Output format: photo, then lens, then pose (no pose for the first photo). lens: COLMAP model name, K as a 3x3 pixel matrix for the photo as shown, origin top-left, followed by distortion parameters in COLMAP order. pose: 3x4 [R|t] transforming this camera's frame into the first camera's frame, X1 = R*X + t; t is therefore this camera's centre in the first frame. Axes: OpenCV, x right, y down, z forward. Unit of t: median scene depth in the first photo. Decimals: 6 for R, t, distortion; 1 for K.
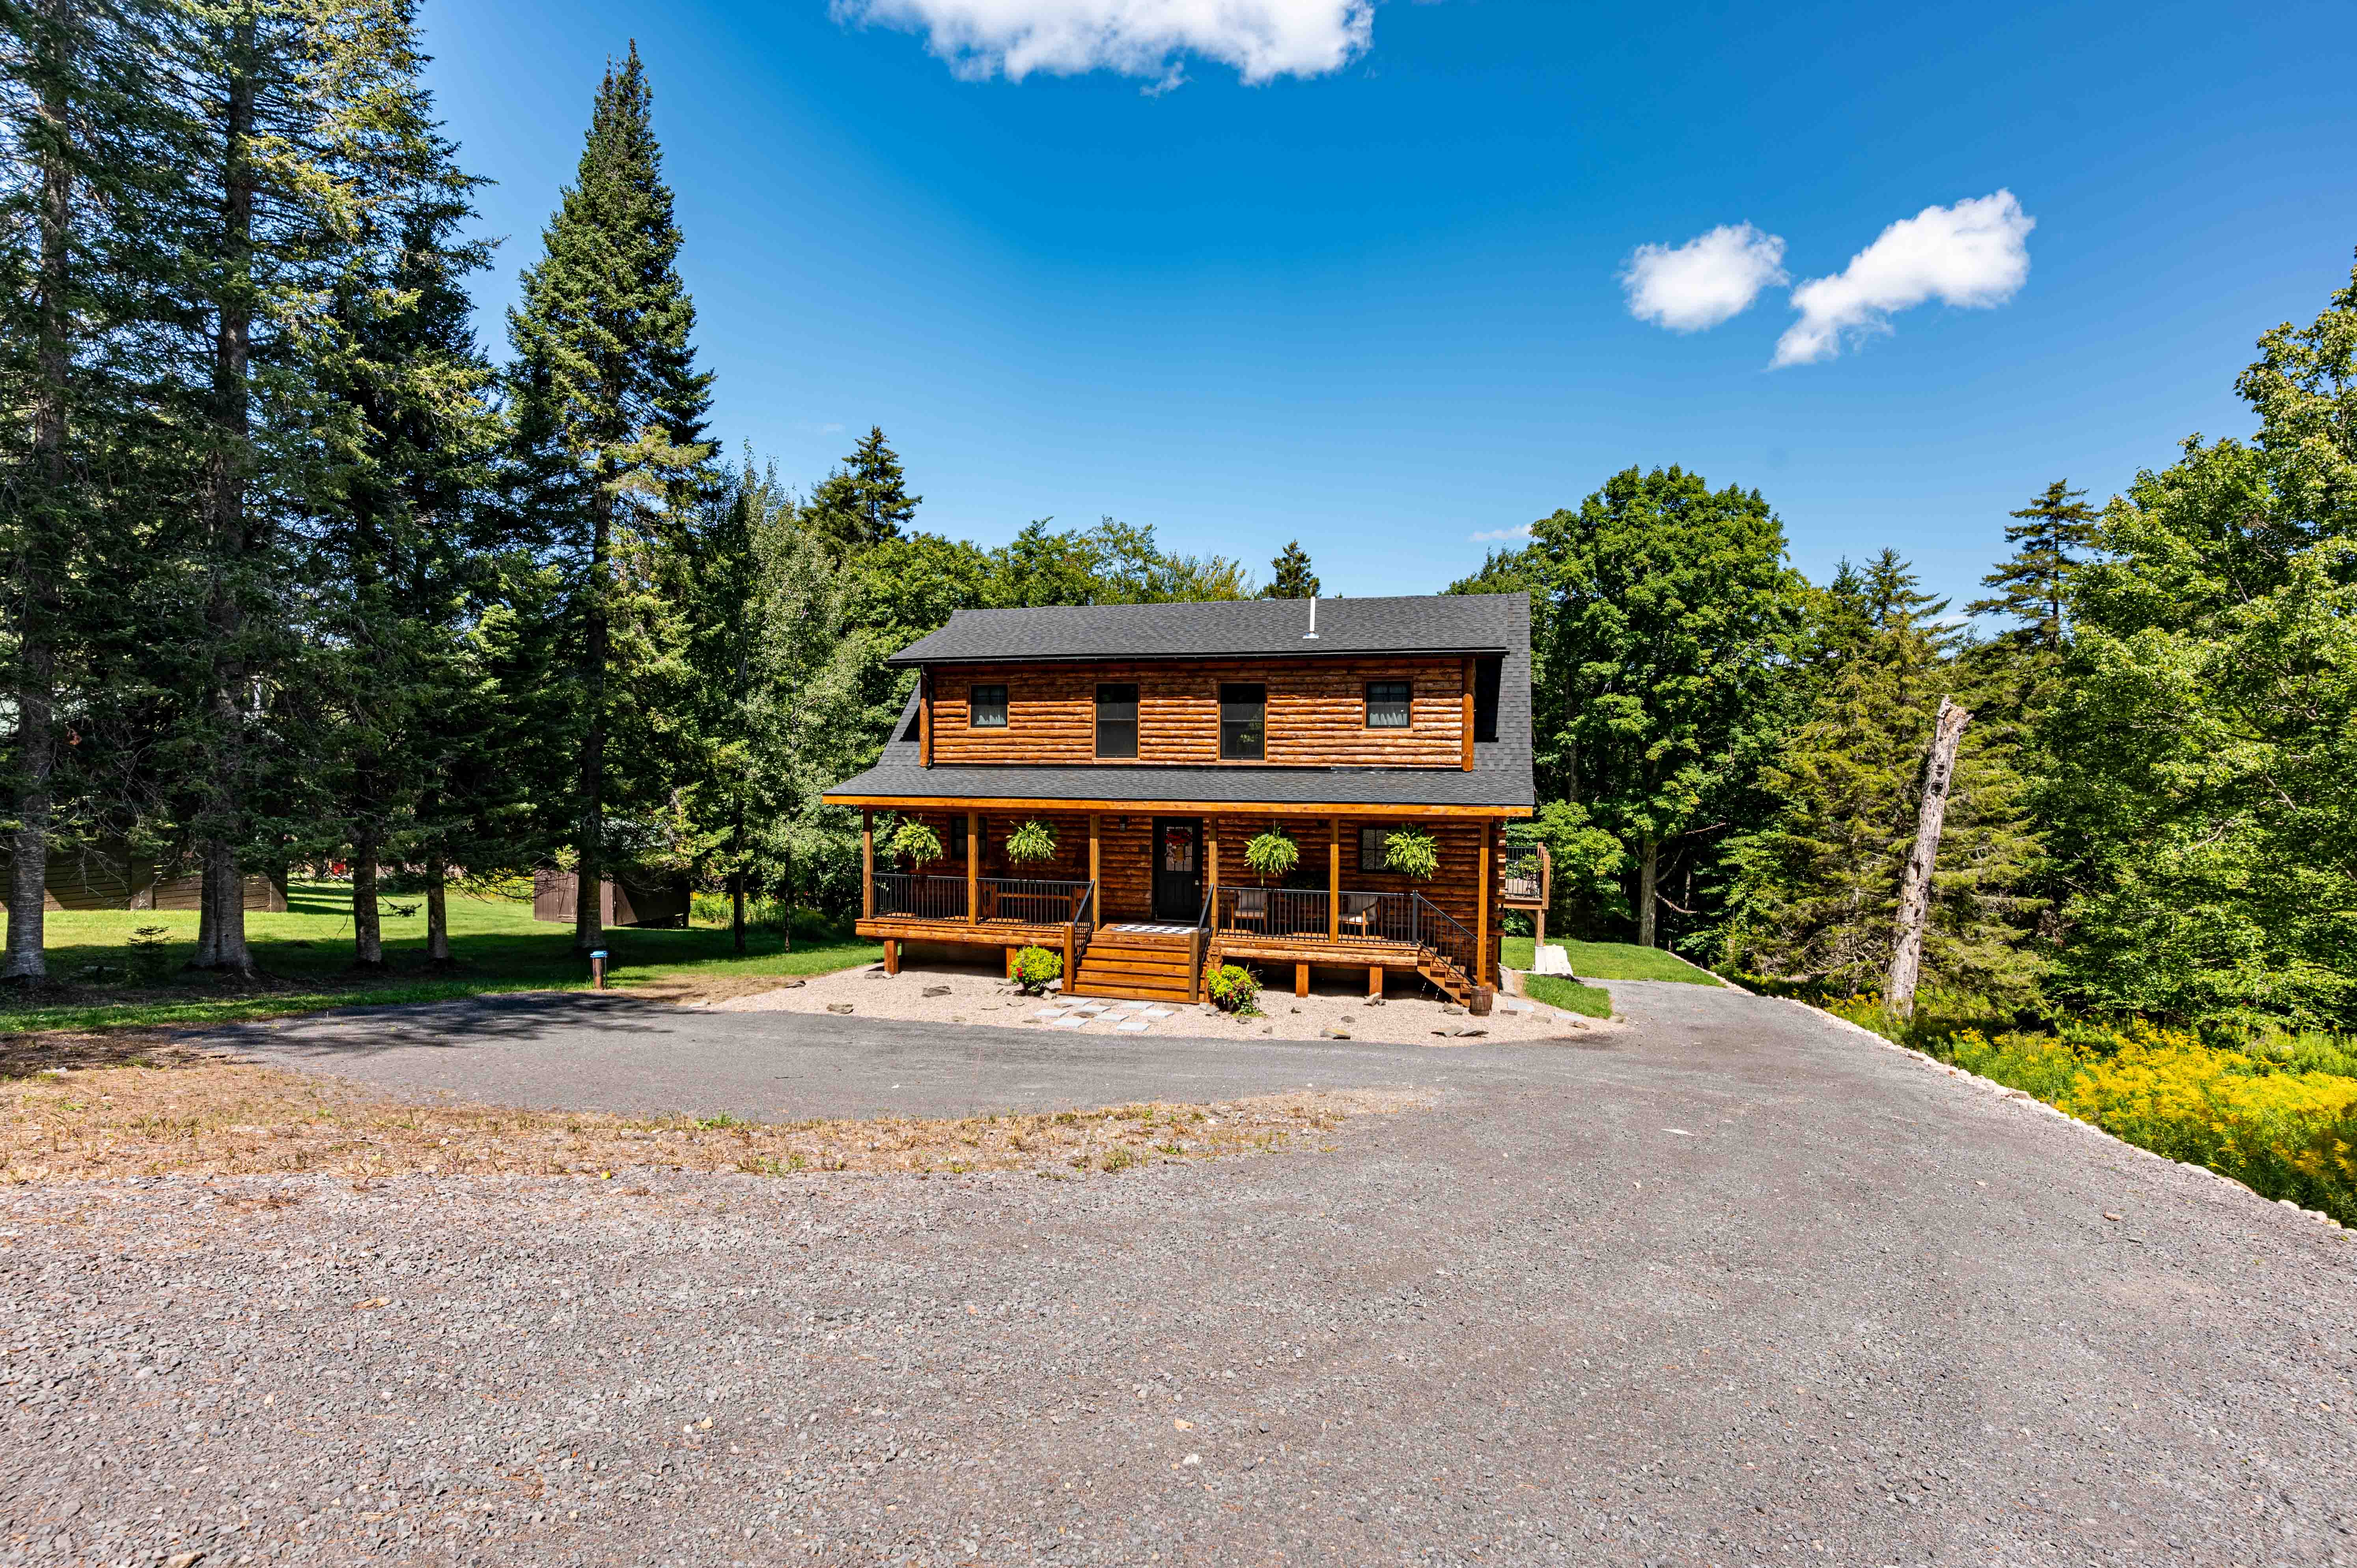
lens RADIAL K [[1189.1, 0, 1144.0], [0, 1189.1, 795.5], [0, 0, 1]] dist [-0.089102, 0.036716]
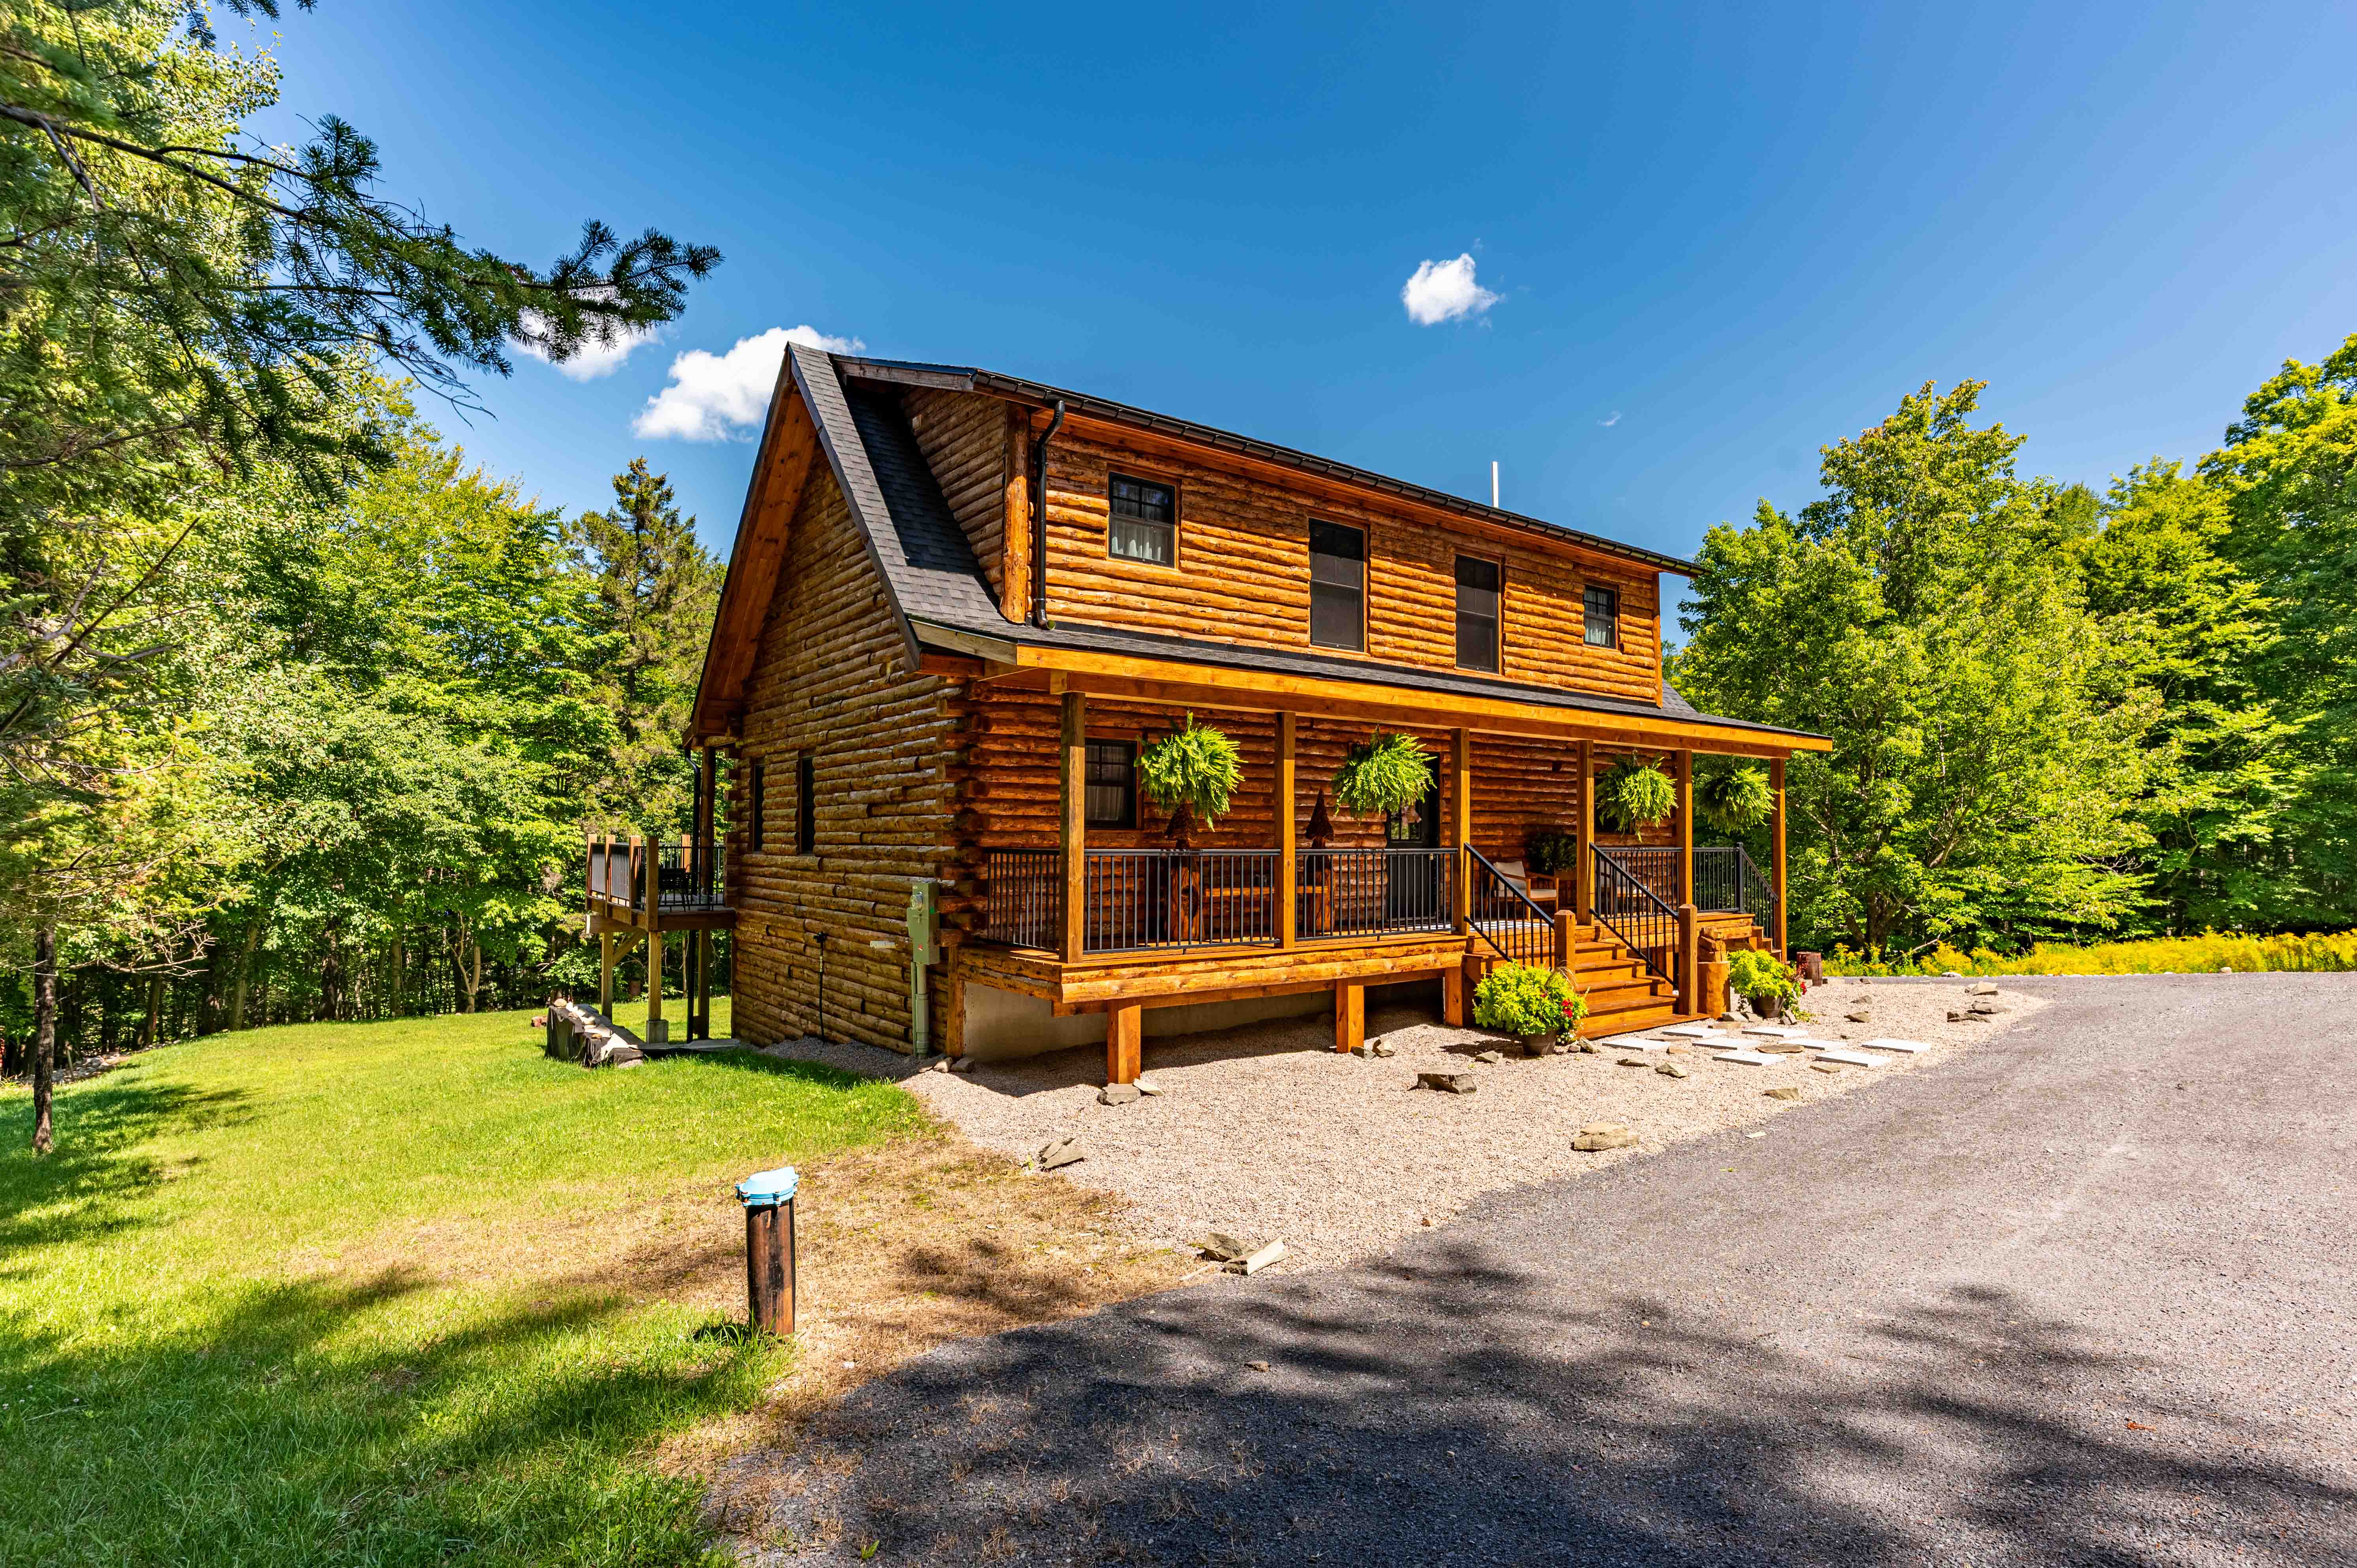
lens RADIAL K [[1191.0, 0, 1178.5], [0, 1191.0, 784.0], [0, 0, 1]] dist [-0.077280, 0.036391]
pose [[0.586498, 0.033633, 0.809252, -0.511343], [0.021238, 0.998155, -0.056875, 0.062916], [-0.809672, 0.050544, 0.584702, 0.682207]]
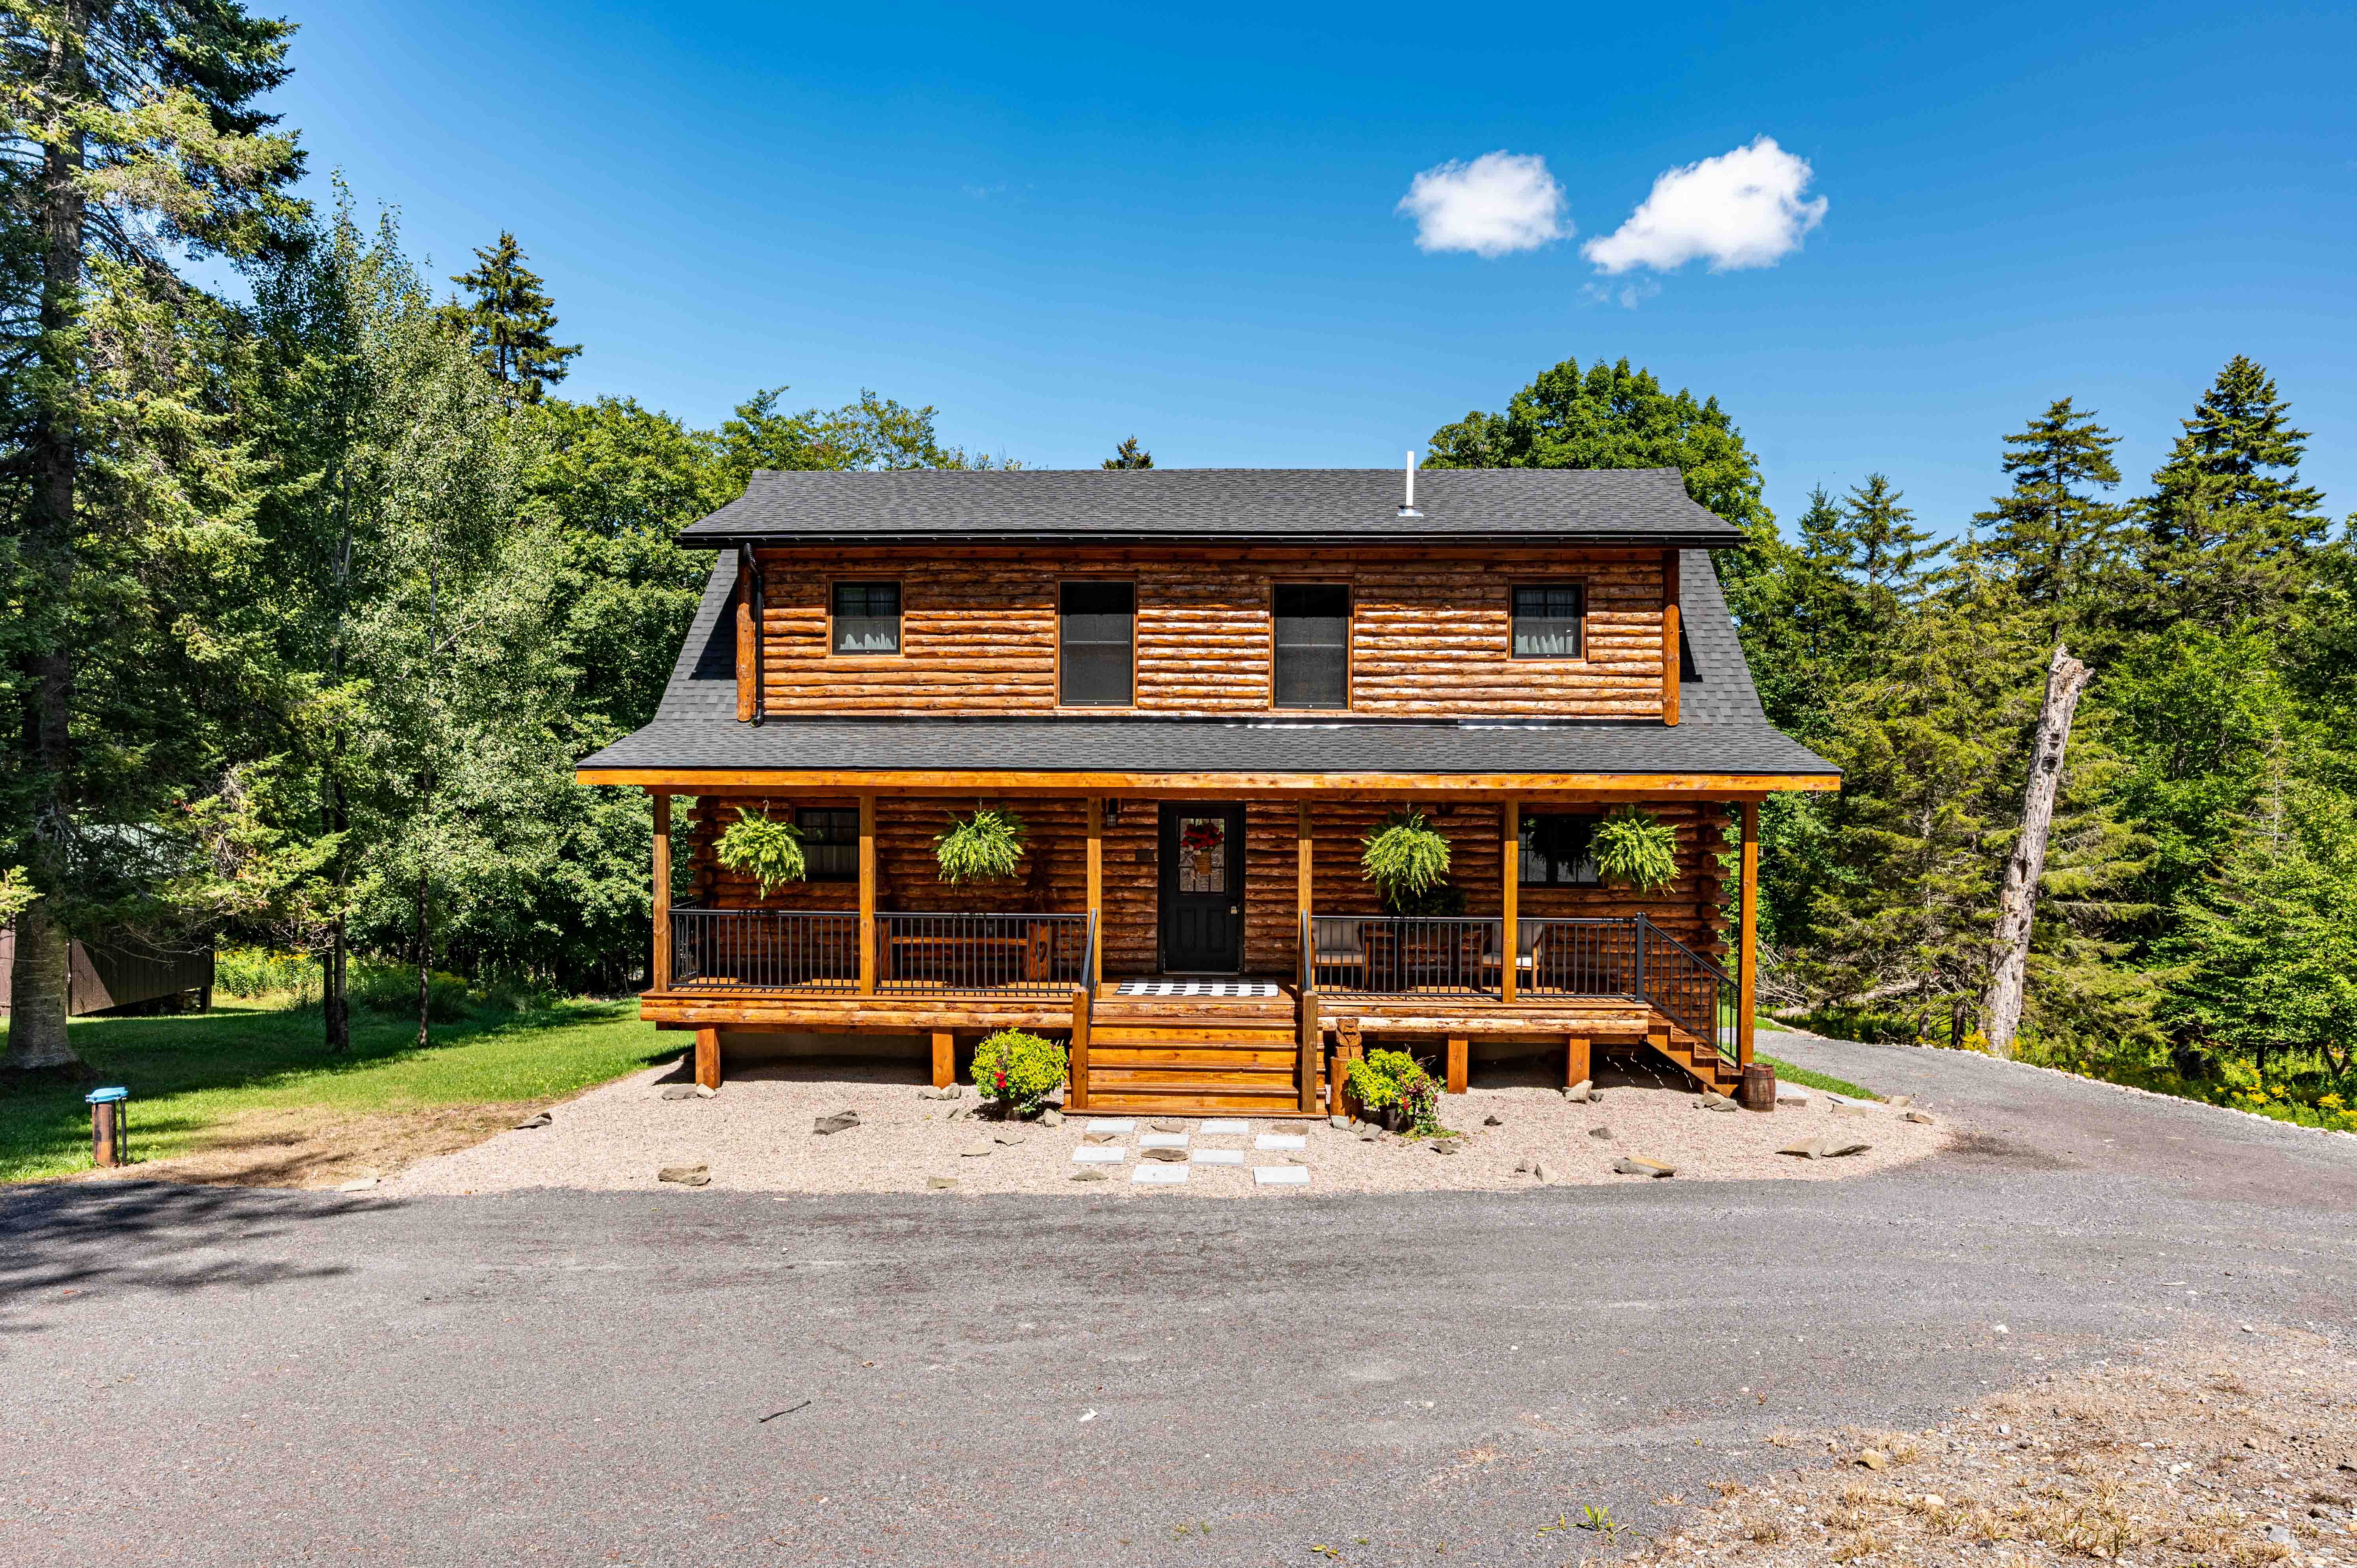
lens RADIAL K [[1458.4, 0, 1169.8], [0, 1458.4, 798.6], [0, 0, 1]] dist [-0.045435, 0.060622]
pose [[0.967441, -0.008332, 0.252961, -0.164039], [0.008602, 0.999963, 0.000040, 0.014662], [-0.252952, 0.002137, 0.967476, 0.262602]]
